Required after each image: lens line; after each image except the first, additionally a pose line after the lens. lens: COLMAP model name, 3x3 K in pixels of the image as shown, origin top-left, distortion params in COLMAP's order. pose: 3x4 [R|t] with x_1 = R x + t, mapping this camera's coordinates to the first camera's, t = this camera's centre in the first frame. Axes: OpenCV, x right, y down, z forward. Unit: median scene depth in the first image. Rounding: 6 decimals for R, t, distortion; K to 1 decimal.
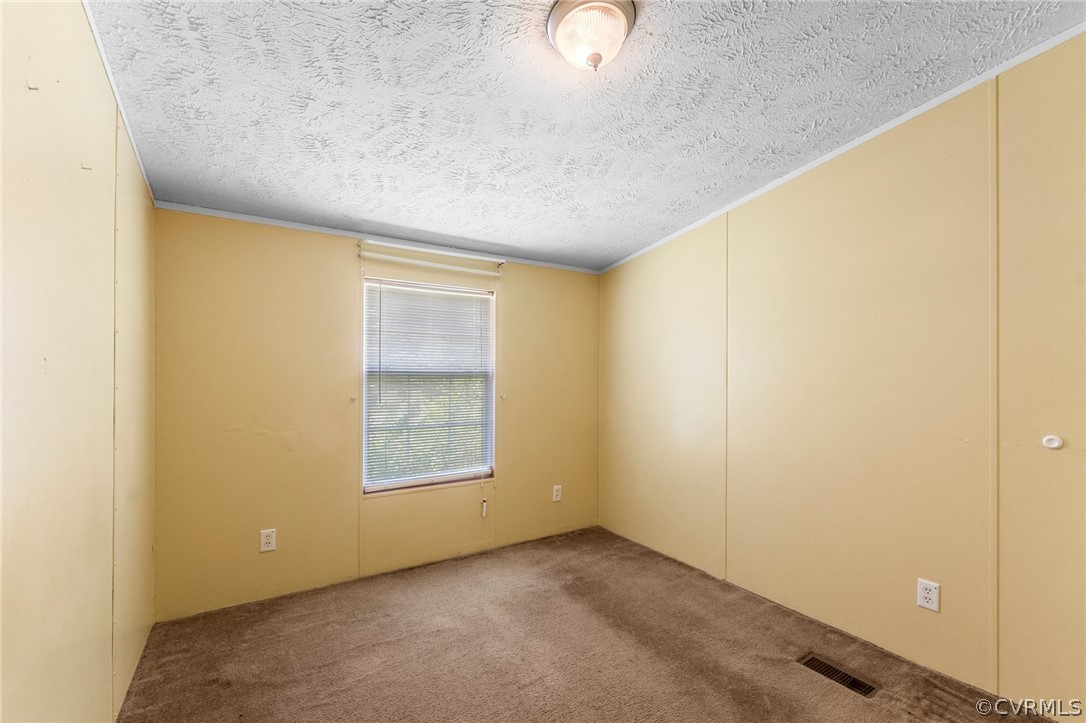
lens RADIAL K [[463.5, 0, 550.9], [0, 463.5, 359.6], [0, 0, 1]] dist [-0.005416, 0.001574]
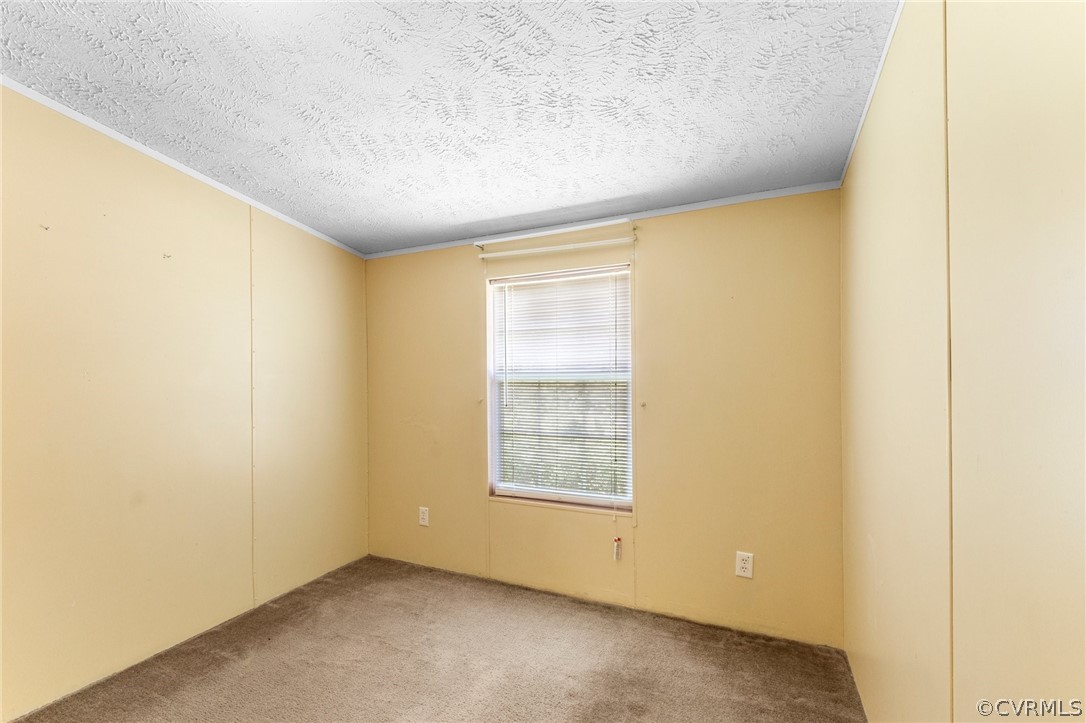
lens RADIAL K [[463.5, 0, 542.7], [0, 463.5, 361.6], [0, 0, 1]] dist [-0.005416, 0.001574]
pose [[0.529312, -0.030262, -0.847887, 0.488638], [0.042533, 0.999054, -0.009105, 0.013610], [0.847360, -0.031244, 0.530098, 0.545049]]
